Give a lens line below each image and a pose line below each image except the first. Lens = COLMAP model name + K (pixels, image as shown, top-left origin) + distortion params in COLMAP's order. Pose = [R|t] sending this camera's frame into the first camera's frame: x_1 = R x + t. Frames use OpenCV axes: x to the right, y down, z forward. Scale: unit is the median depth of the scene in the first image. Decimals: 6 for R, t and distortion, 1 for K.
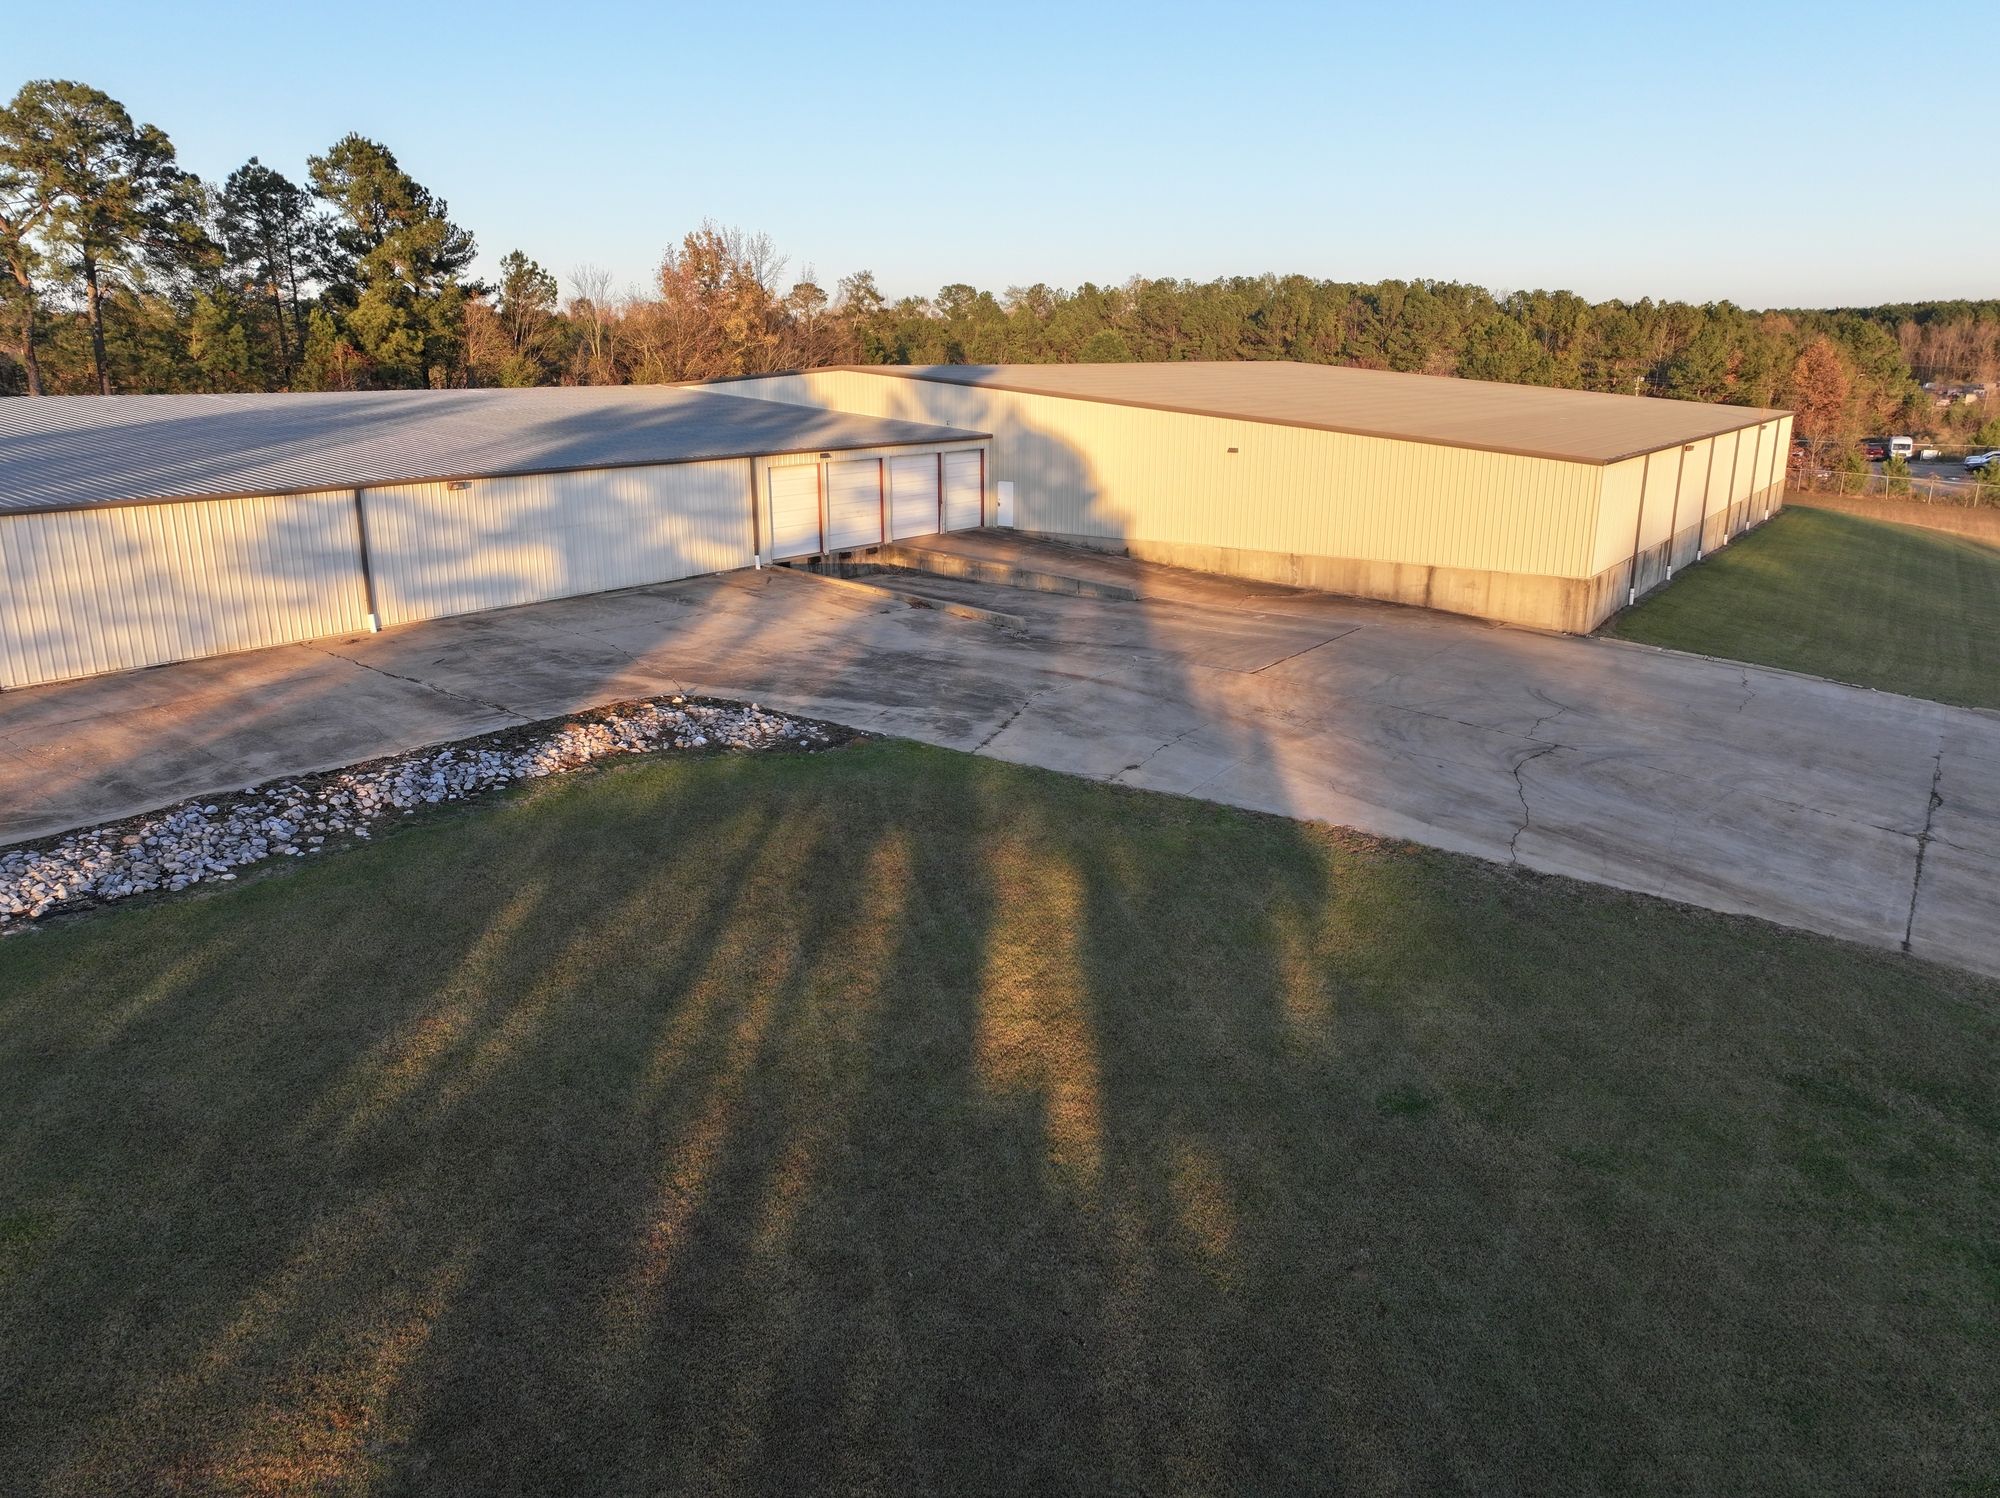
lens RADIAL K [[1406.0, 0, 1004.1], [0, 1406.0, 746.9], [0, 0, 1]] dist [-0.004040, 0.021878]
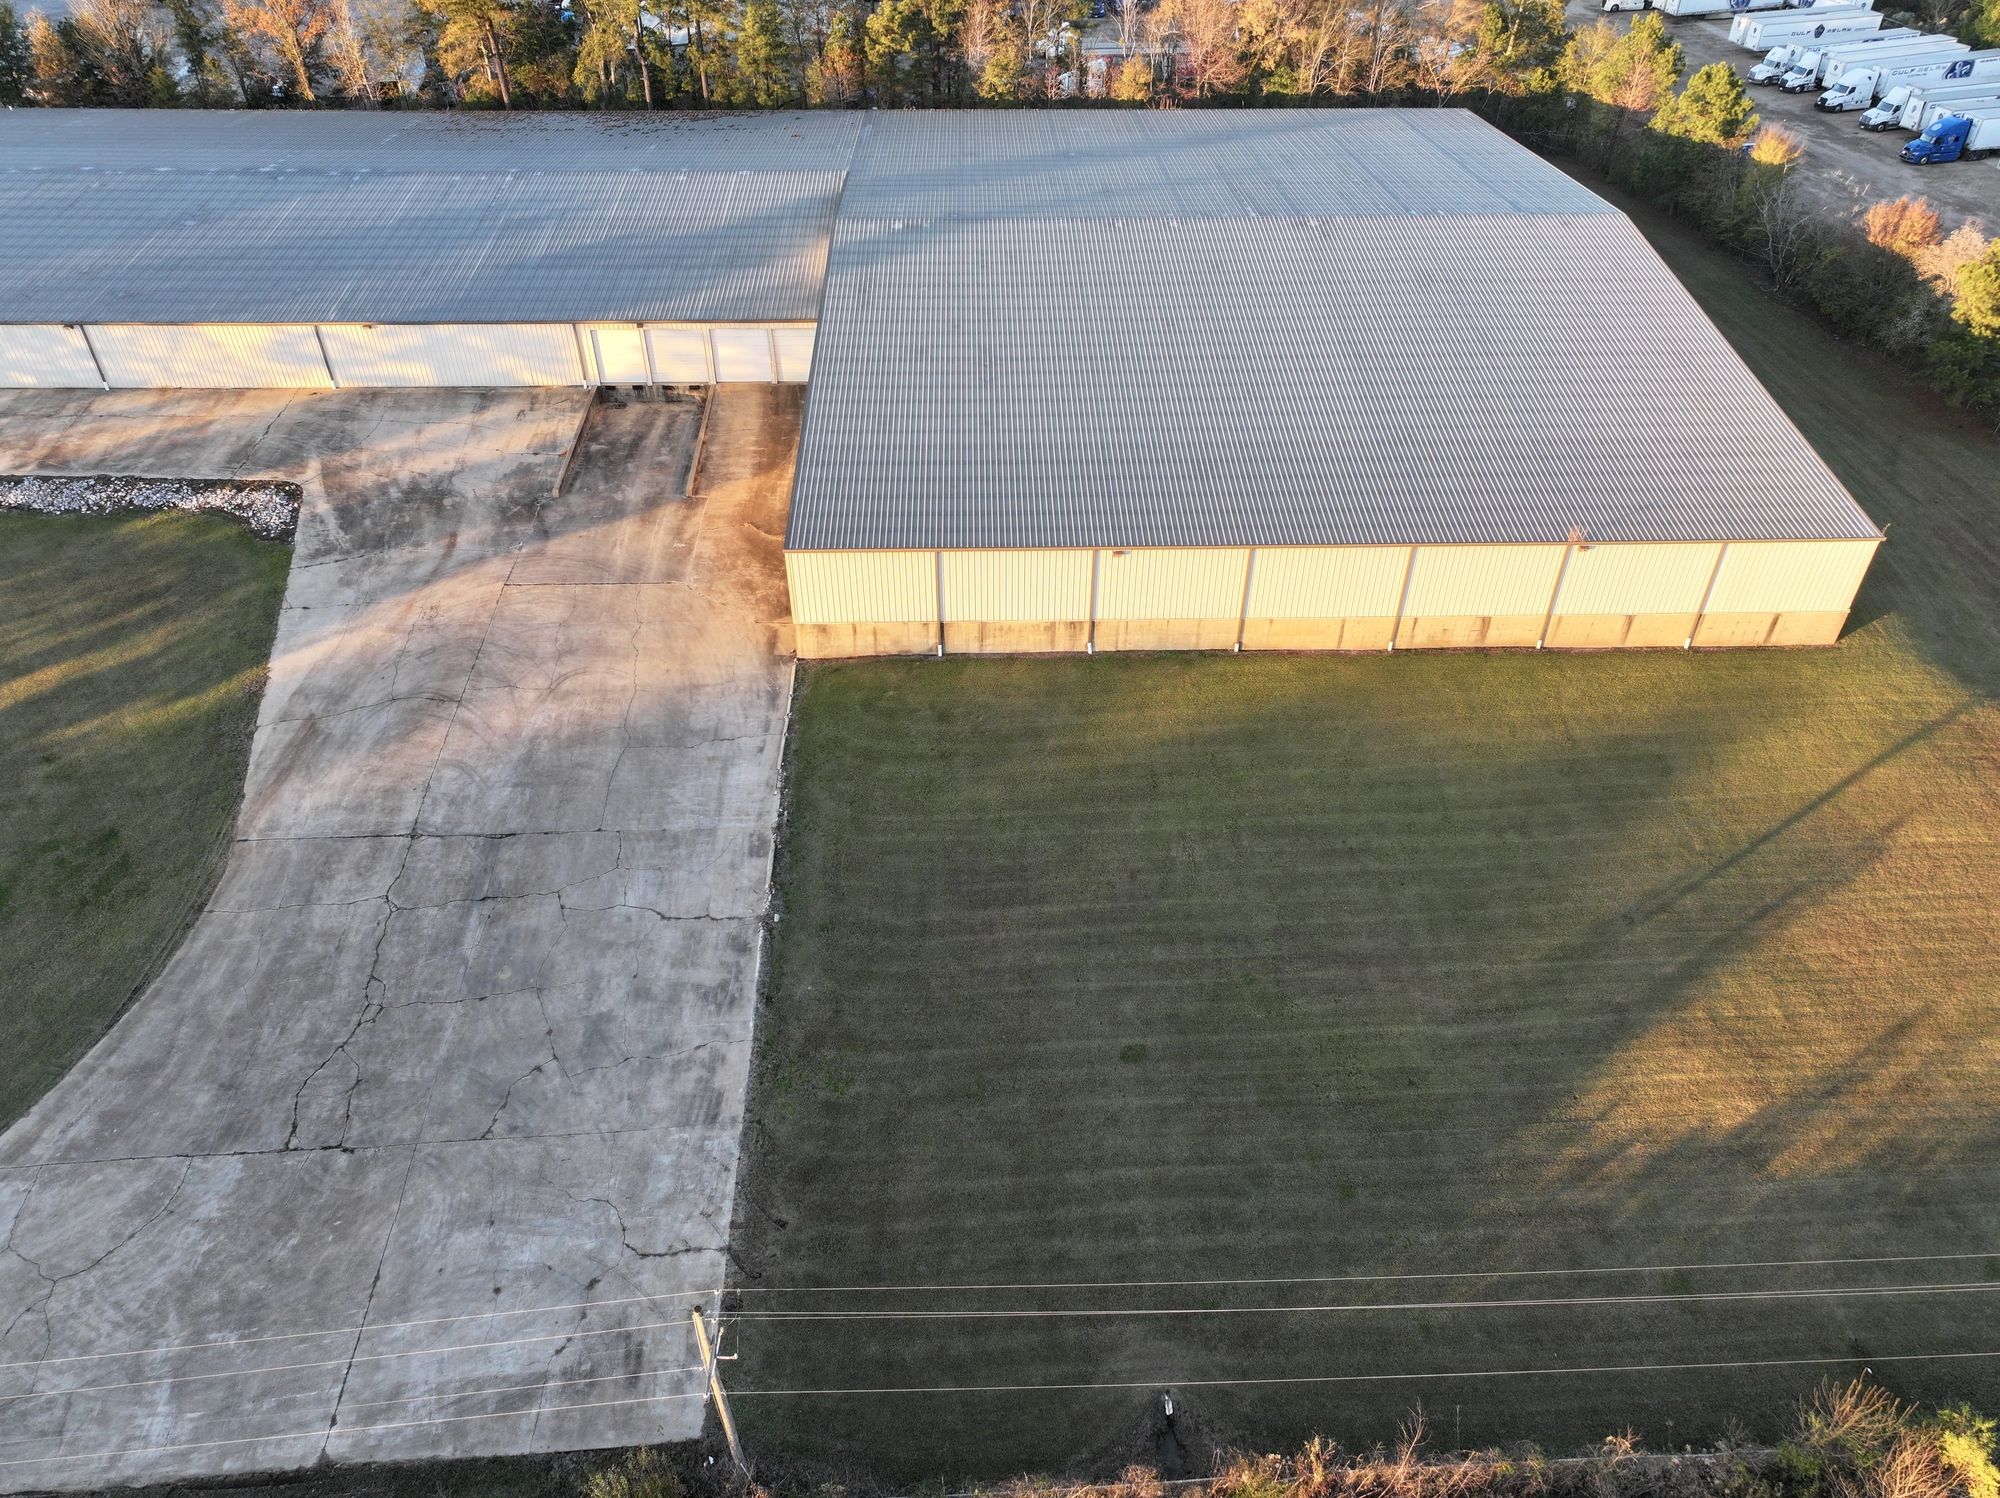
lens RADIAL K [[1406.0, 0, 1003.3], [0, 1406.0, 748.4], [0, 0, 1]] dist [-0.004040, 0.021878]
pose [[0.591803, 0.512278, -0.622367, 1.535184], [-0.219787, 0.845382, 0.486851, -0.767640], [0.775540, -0.151331, 0.612892, 0.337764]]
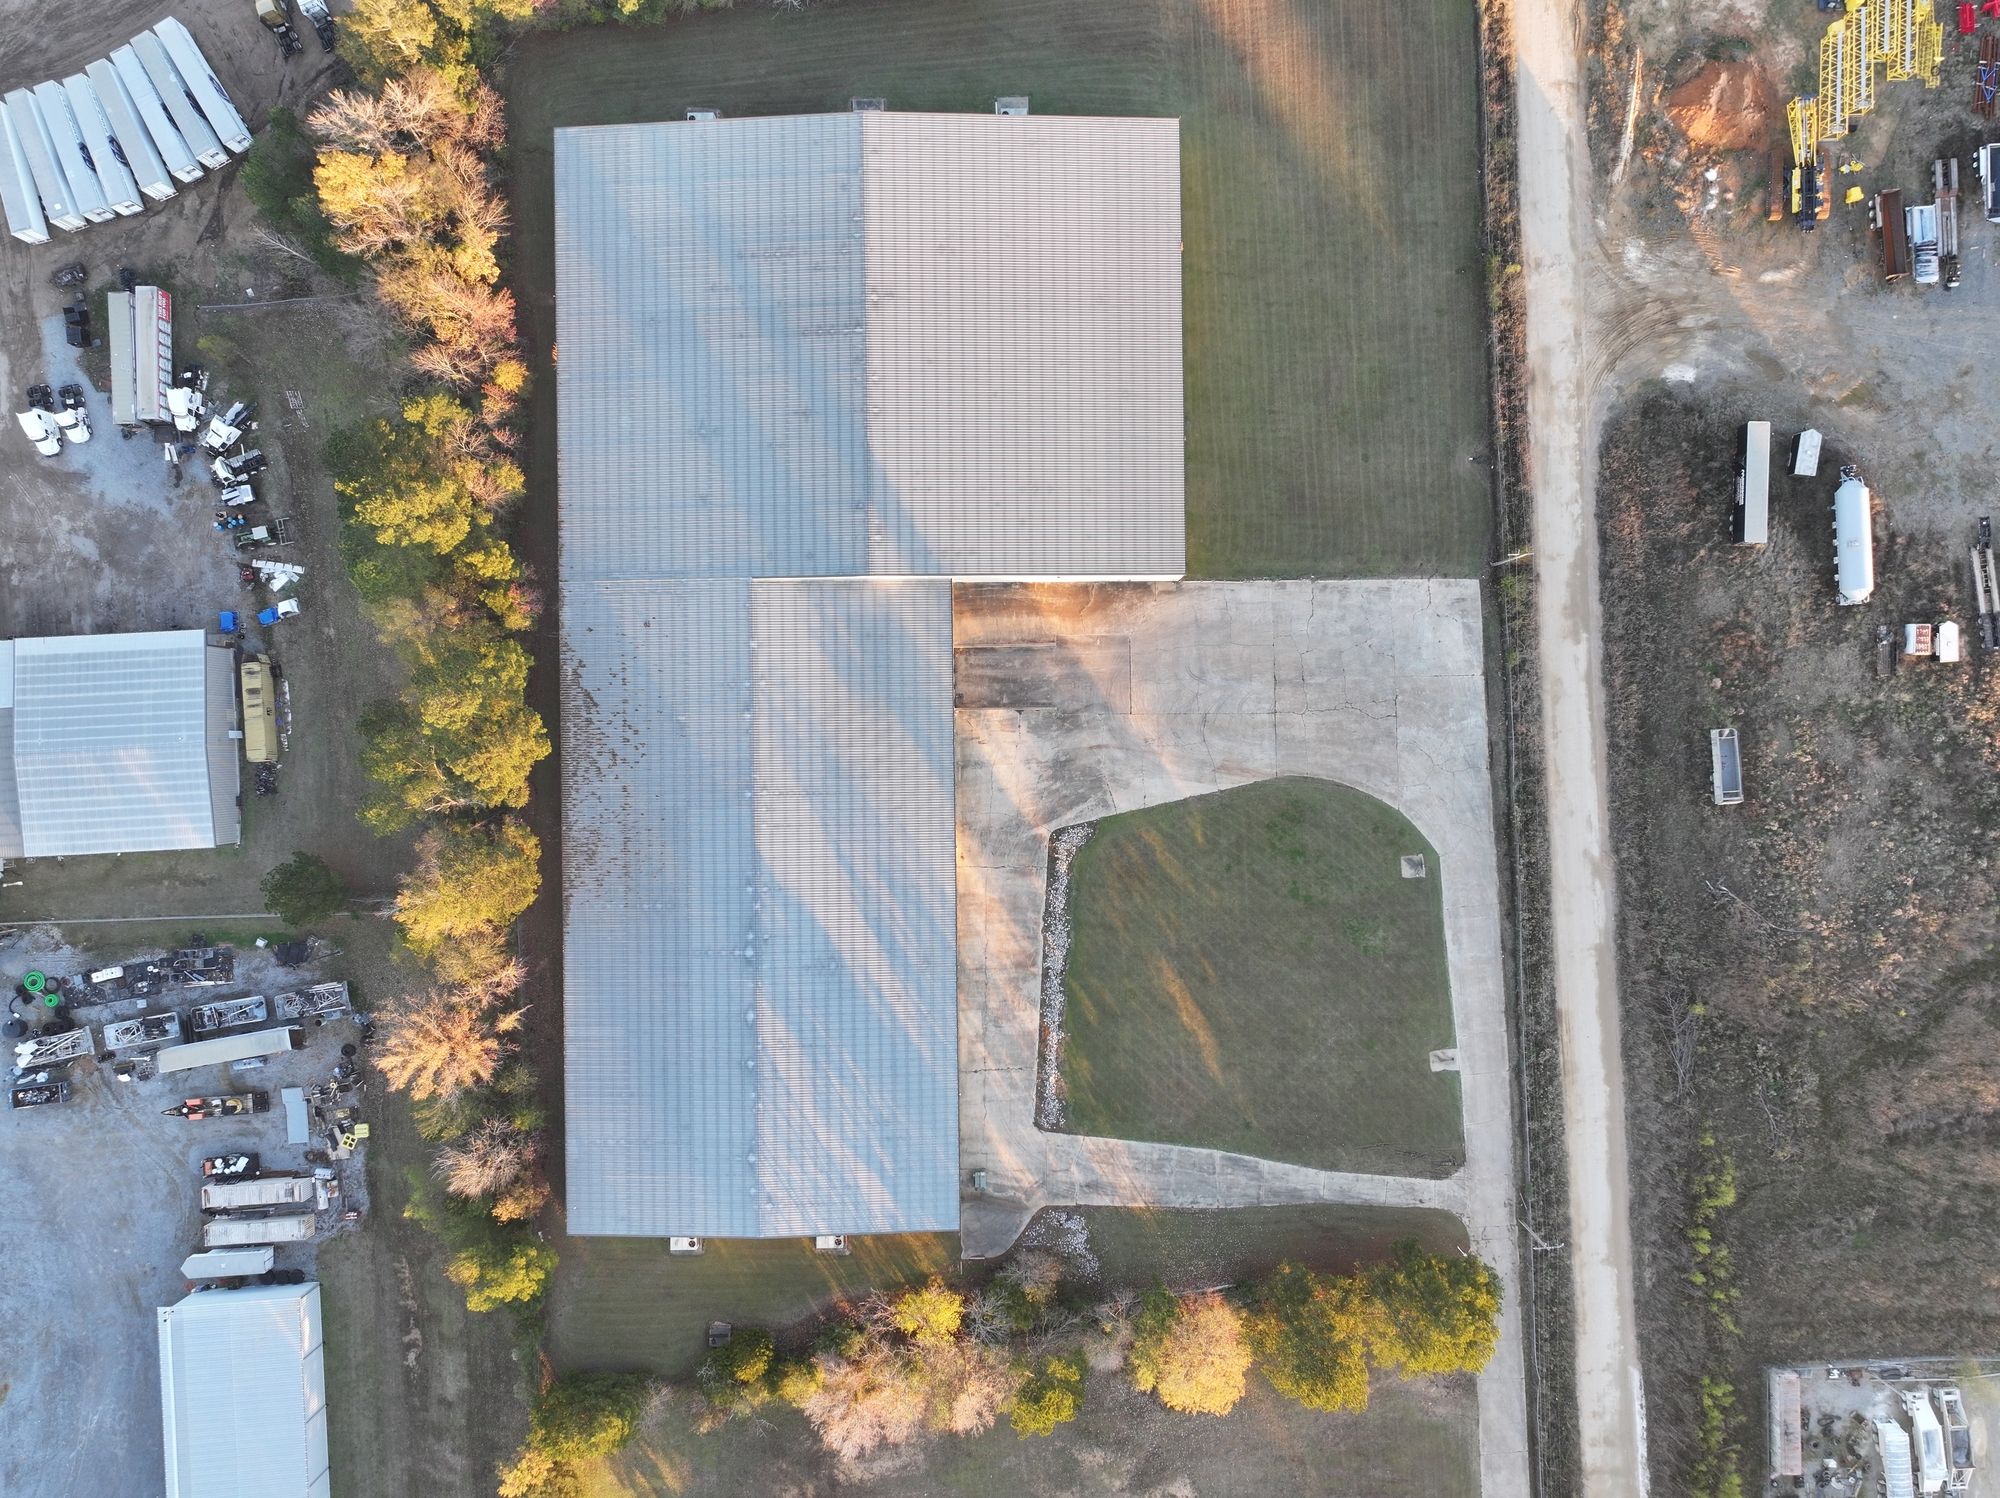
lens RADIAL K [[1406.0, 0, 1010.0], [0, 1406.0, 742.0], [0, 0, 1]] dist [-0.004040, 0.021878]
pose [[0.811824, -0.583891, -0.003629, -0.115192], [0.162377, 0.219785, 0.961940, -3.432170], [-0.560870, -0.781515, 0.273237, 0.048643]]
